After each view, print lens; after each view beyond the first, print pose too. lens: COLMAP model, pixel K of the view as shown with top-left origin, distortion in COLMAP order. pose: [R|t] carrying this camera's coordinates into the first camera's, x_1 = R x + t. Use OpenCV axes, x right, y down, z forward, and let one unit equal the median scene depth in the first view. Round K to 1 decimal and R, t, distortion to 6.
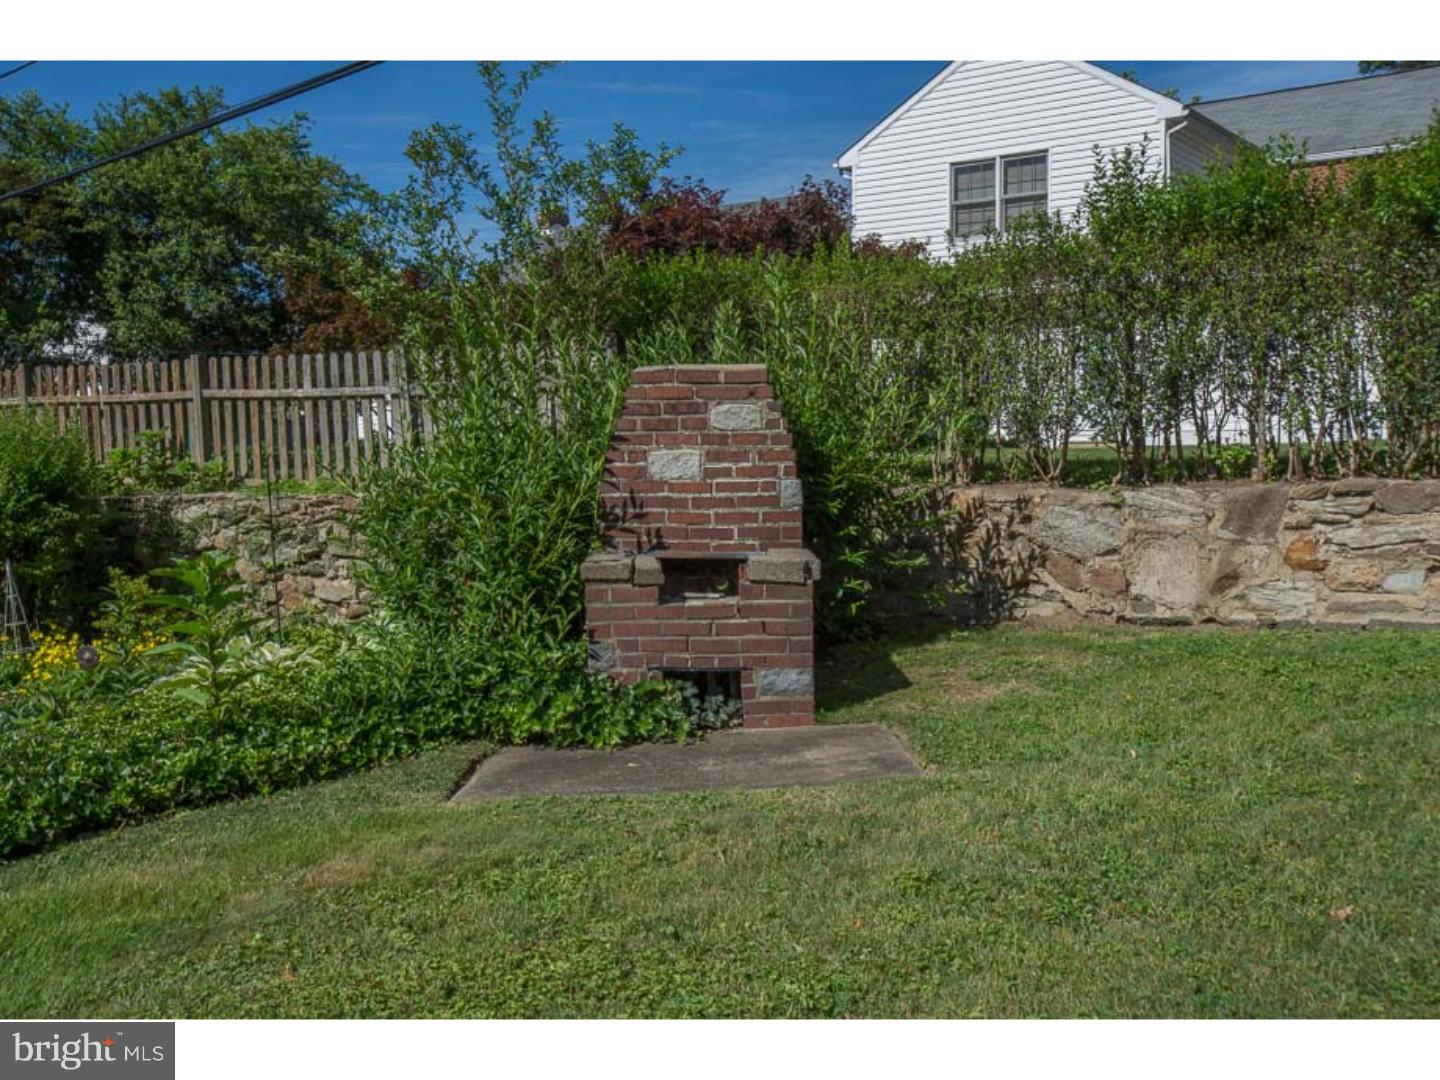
lens RADIAL K [[1430.0, 0, 727.1], [0, 1430.0, 544.1], [0, 0, 1]] dist [0.036944, 0.000000]
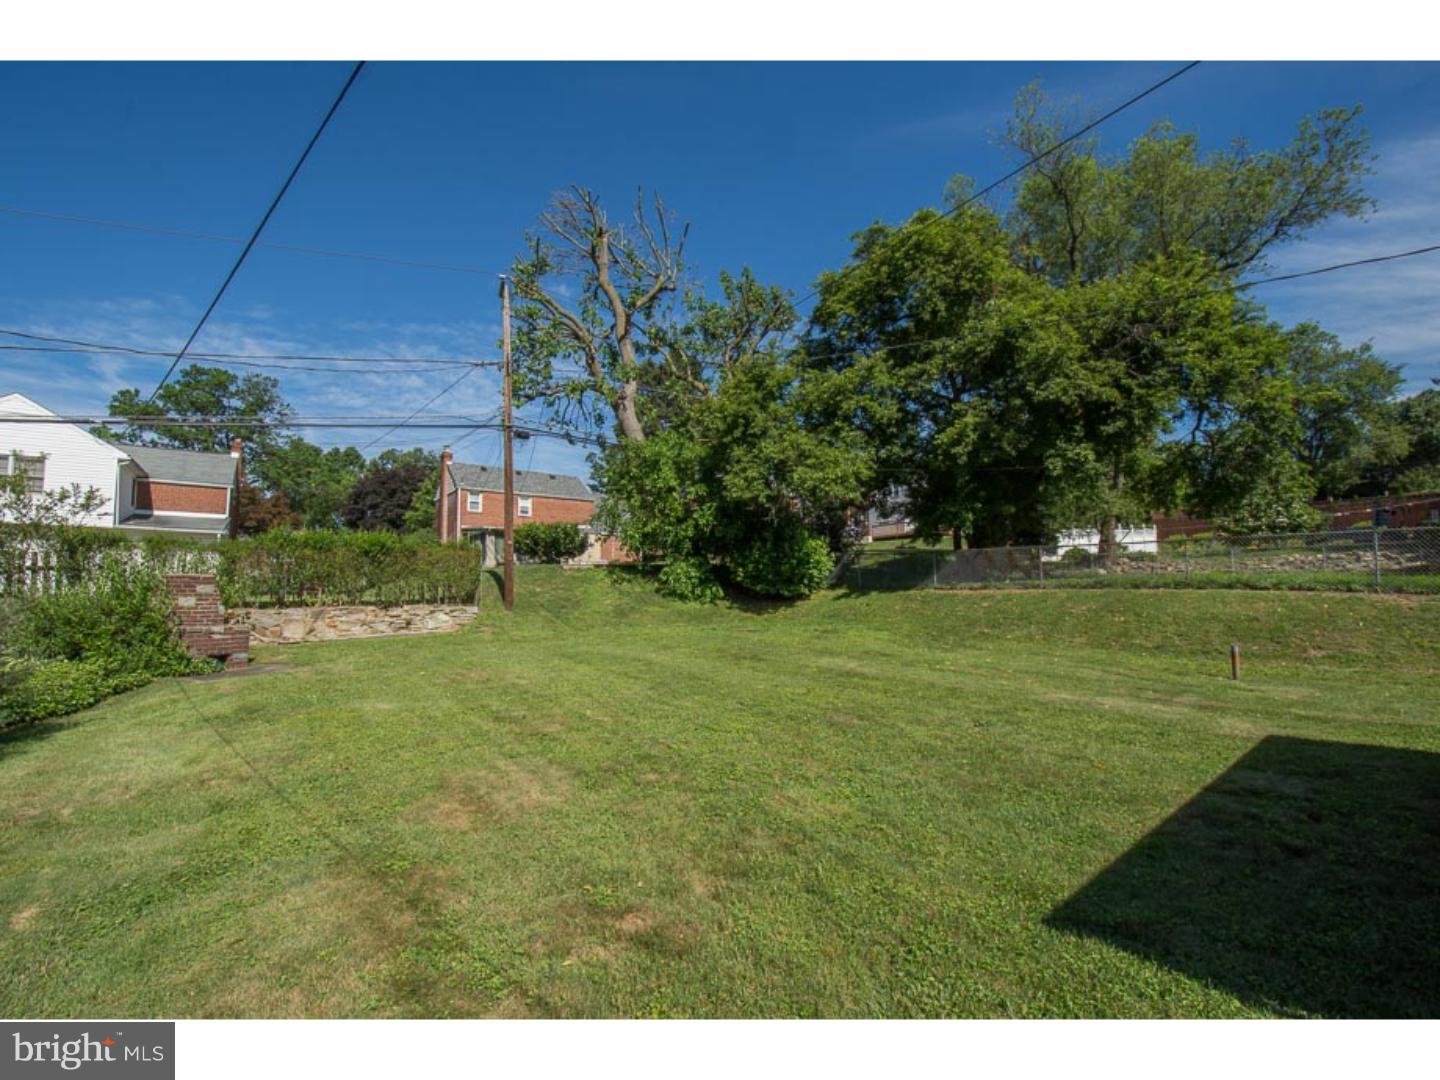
lens RADIAL K [[627.7, 0, 720.3], [0, 627.7, 543.5], [0, 0, 1]] dist [-0.003775, -0.002119]
pose [[0.317711, 0.090653, 0.943844, -0.962647], [0.059660, 0.991536, -0.115316, 0.051609], [-0.946309, 0.092946, 0.309613, -0.664114]]
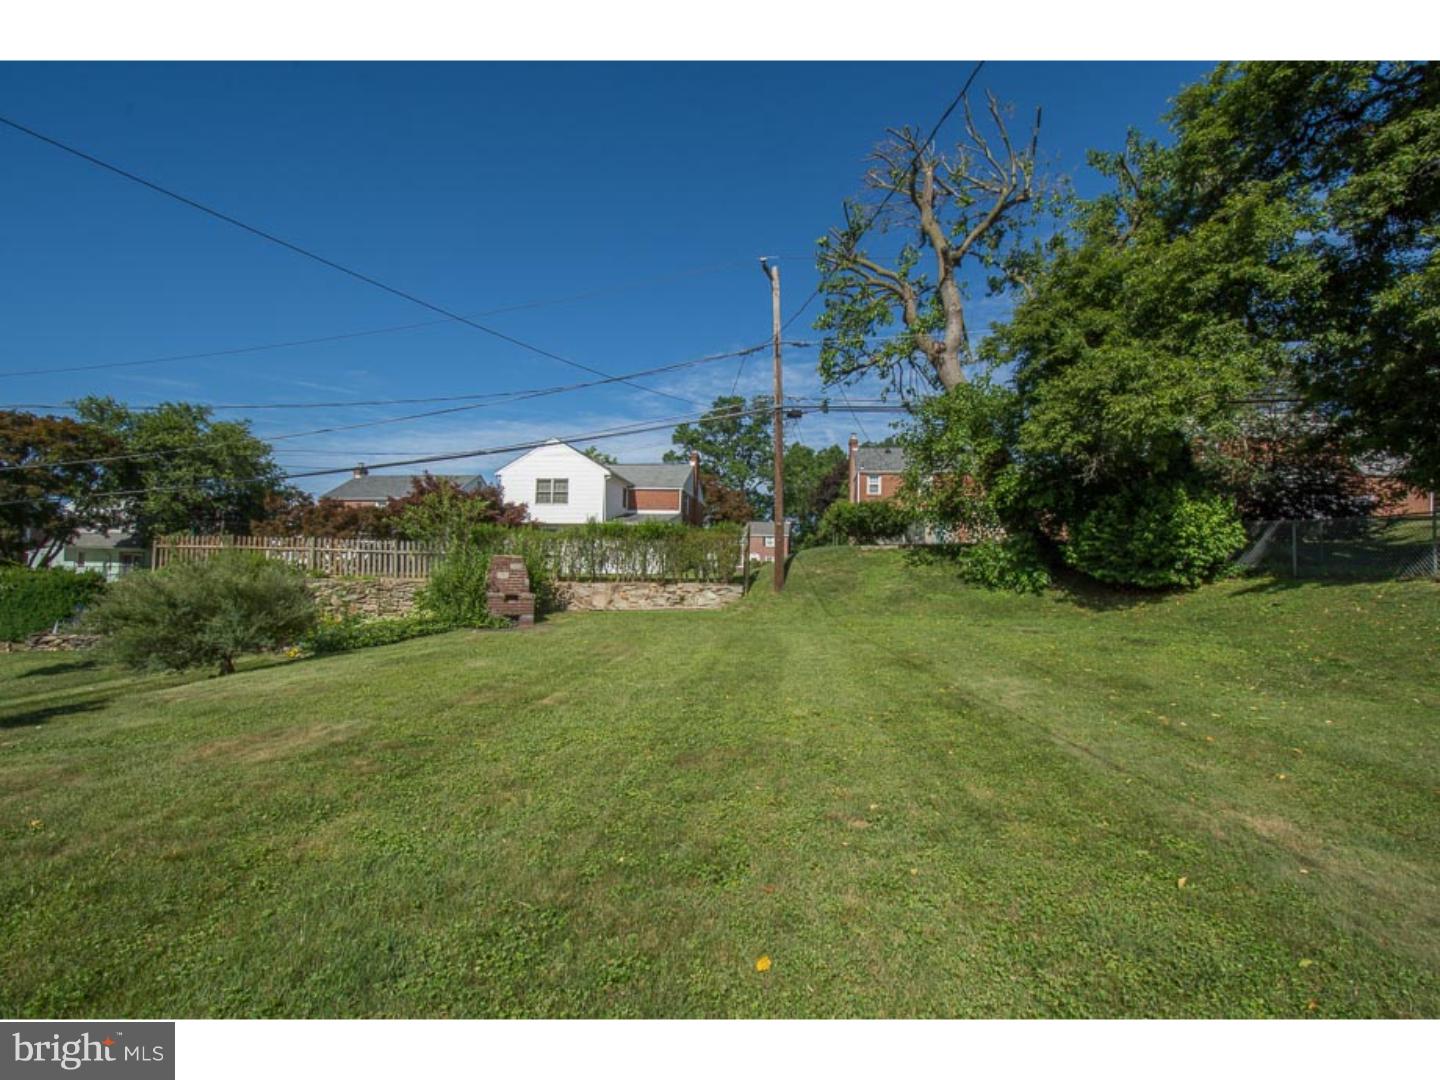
lens RADIAL K [[627.7, 0, 716.0], [0, 627.7, 538.0], [0, 0, 1]] dist [-0.003775, -0.002119]
pose [[0.890248, 0.057580, 0.451823, -0.322331], [-0.003424, 0.992795, -0.119774, 0.063926], [-0.455464, 0.105081, 0.884031, -1.108848]]
